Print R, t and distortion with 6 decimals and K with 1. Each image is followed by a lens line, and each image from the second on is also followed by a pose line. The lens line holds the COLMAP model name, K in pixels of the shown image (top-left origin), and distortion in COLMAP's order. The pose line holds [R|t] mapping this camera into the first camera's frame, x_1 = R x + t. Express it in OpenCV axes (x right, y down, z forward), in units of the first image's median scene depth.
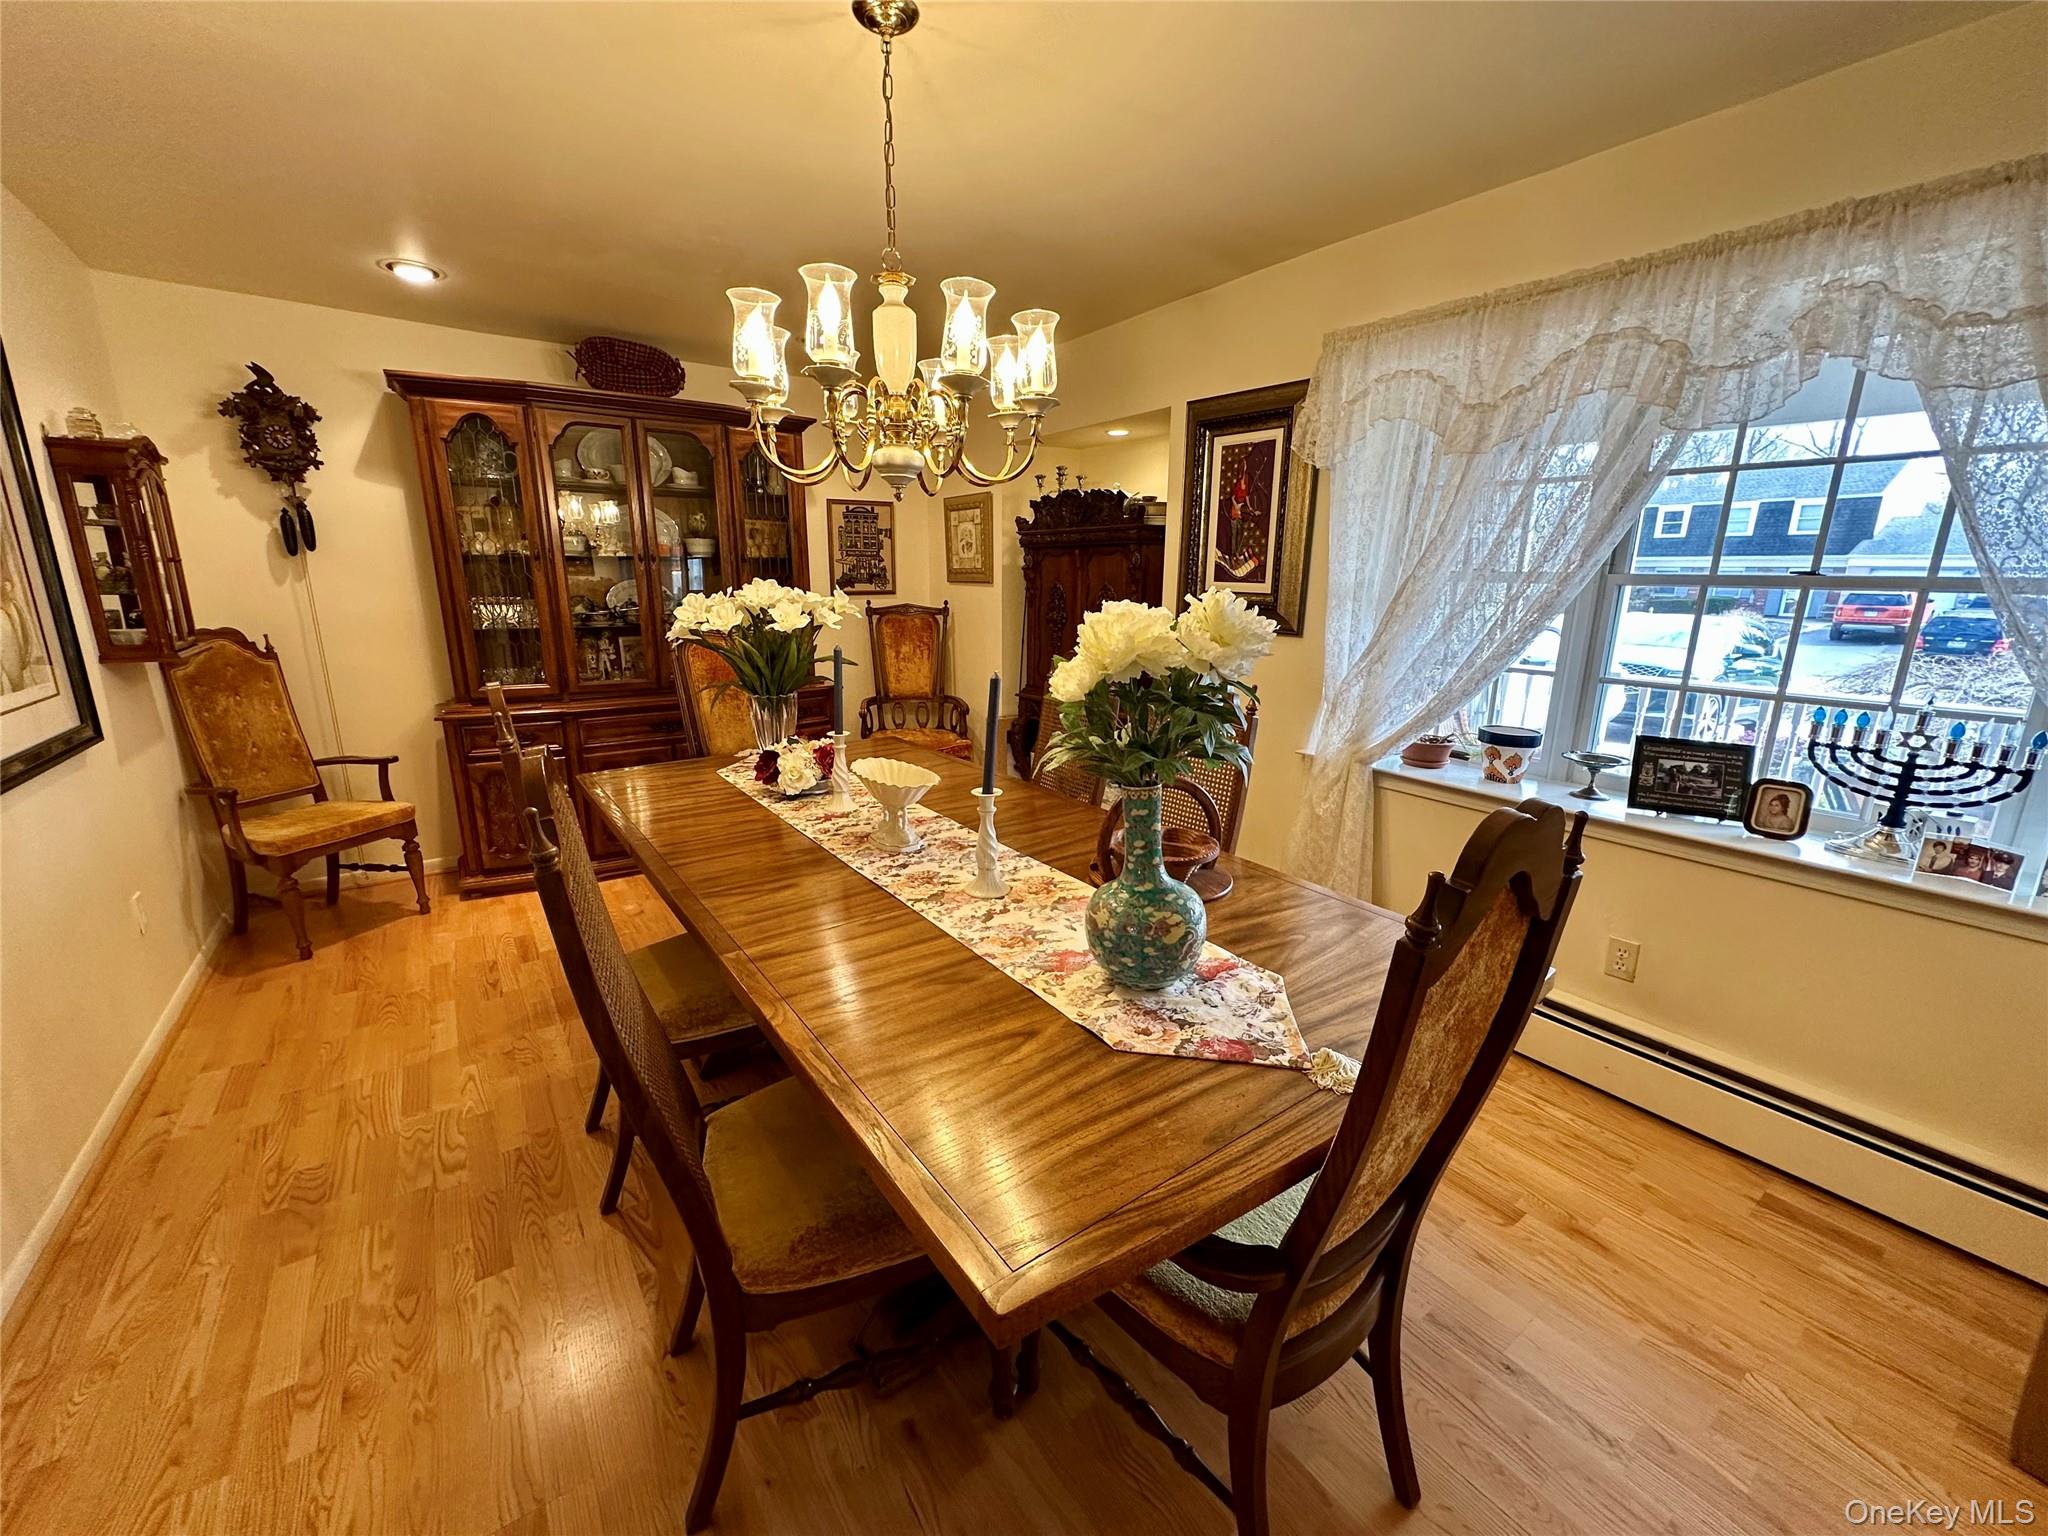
lens RADIAL K [[839.6, 0, 1024.0], [0, 839.6, 768.0], [0, 0, 1]] dist [0.000369, 0.000107]
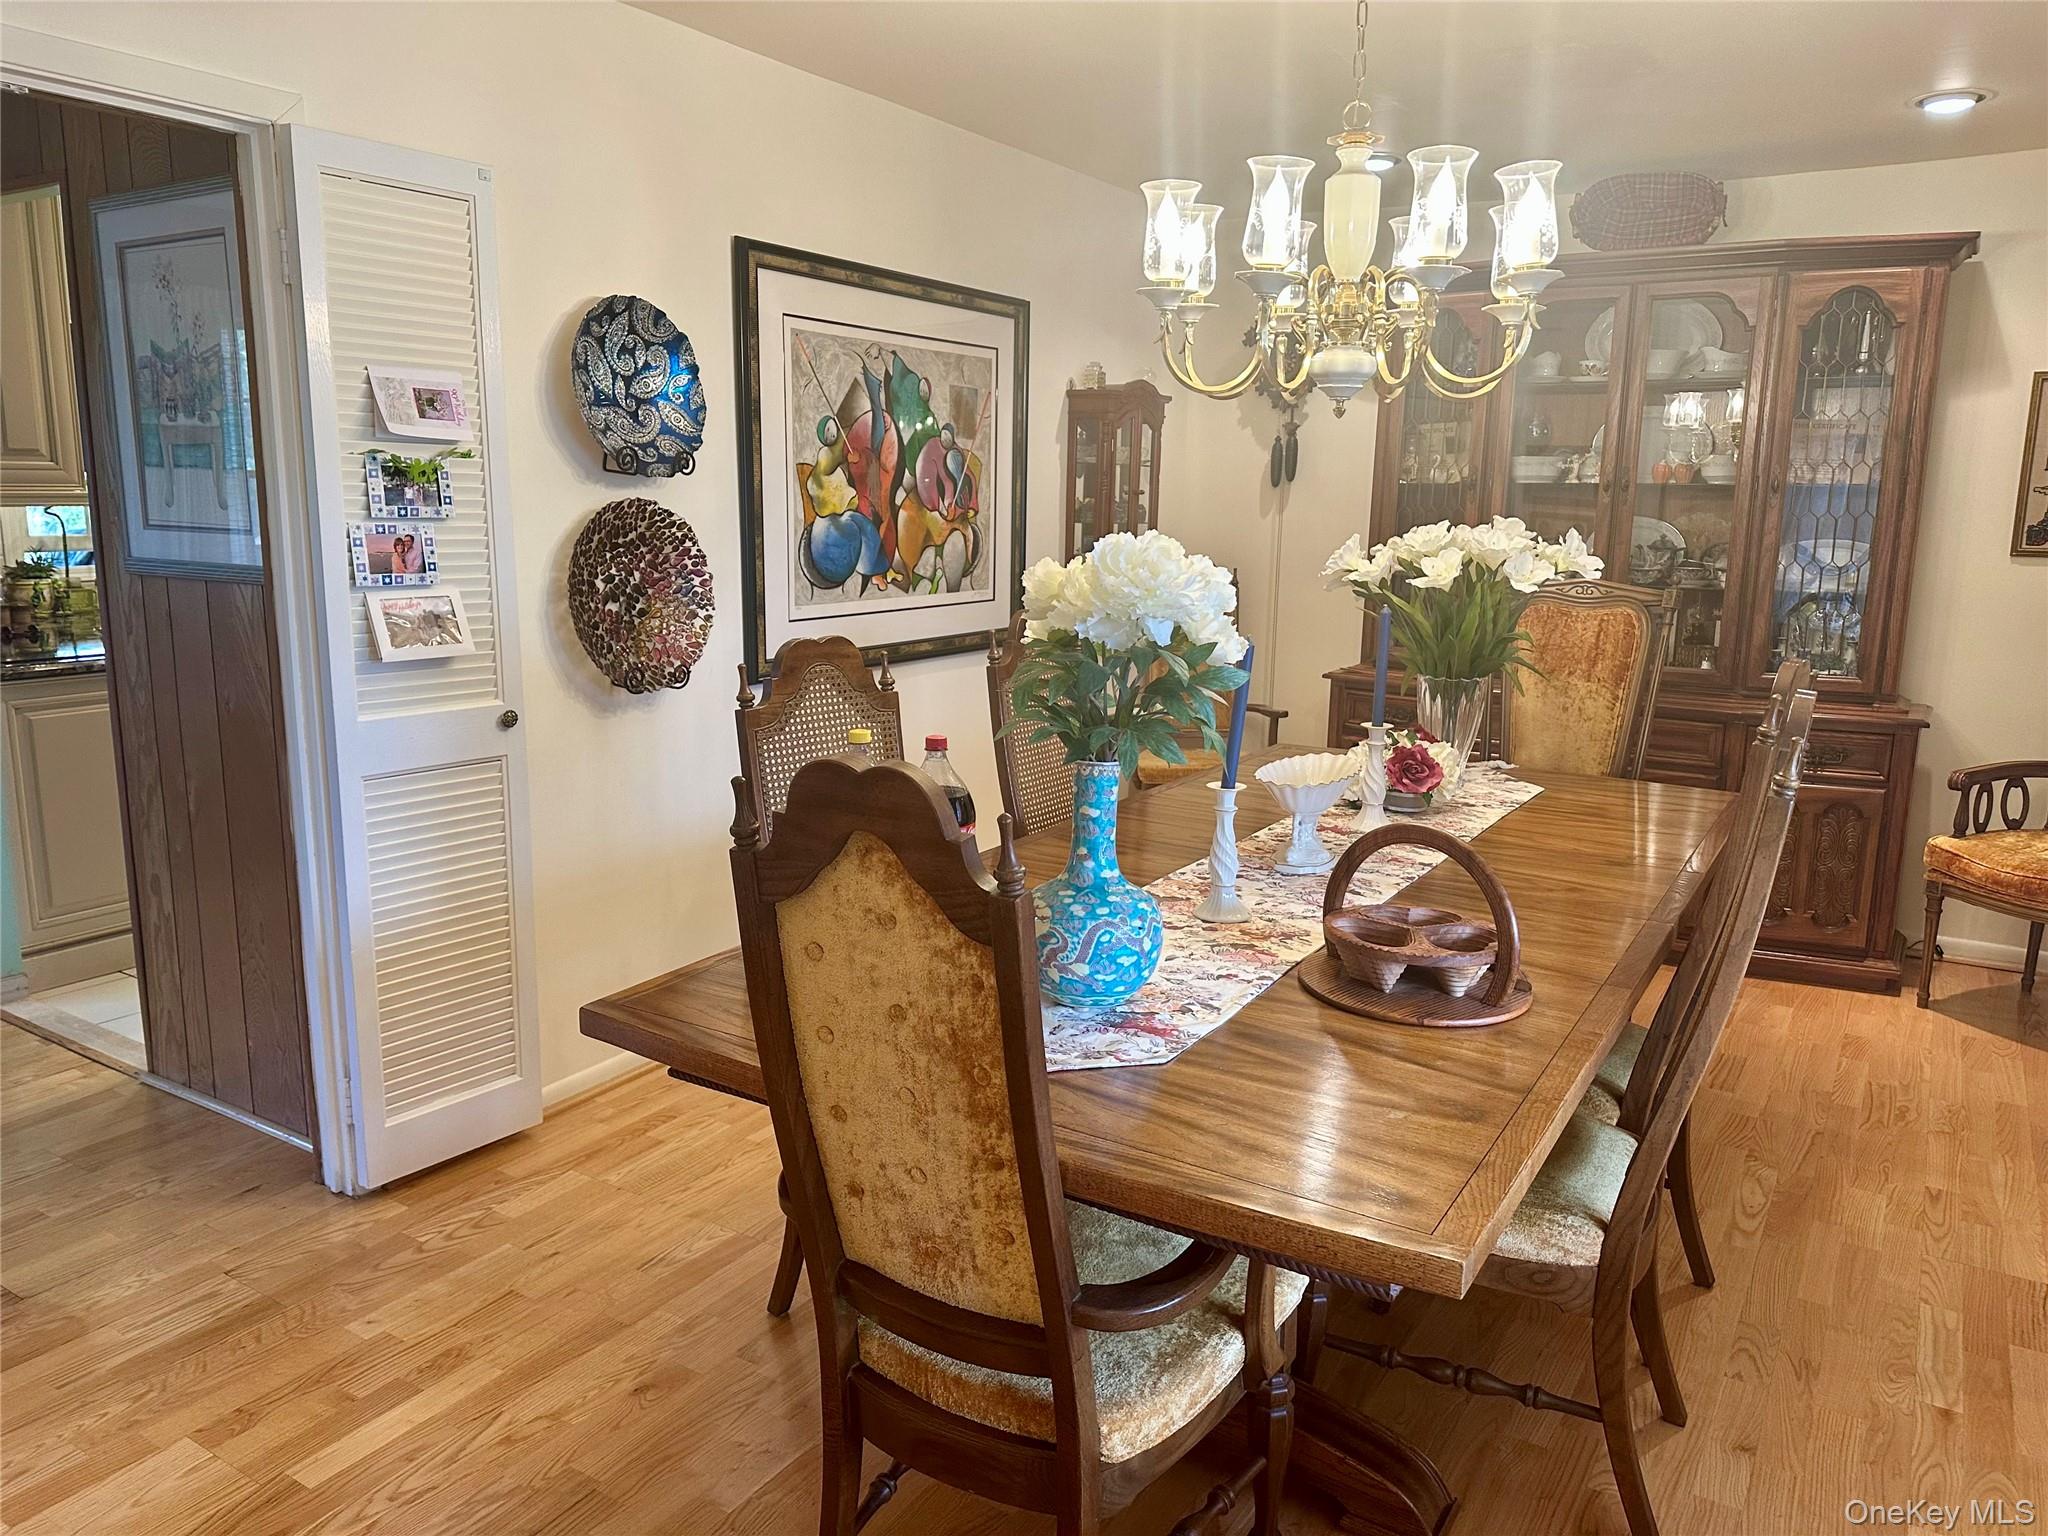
lens RADIAL K [[1434.4, 0, 1024.0], [0, 1434.4, 768.0], [0, 0, 1]] dist [0.063917, 0.000035]
pose [[0.398209, 0.176696, -0.900116, 1.004339], [-0.223465, 0.970395, 0.091631, -0.064388], [0.889659, 0.164656, 0.425905, 0.233083]]
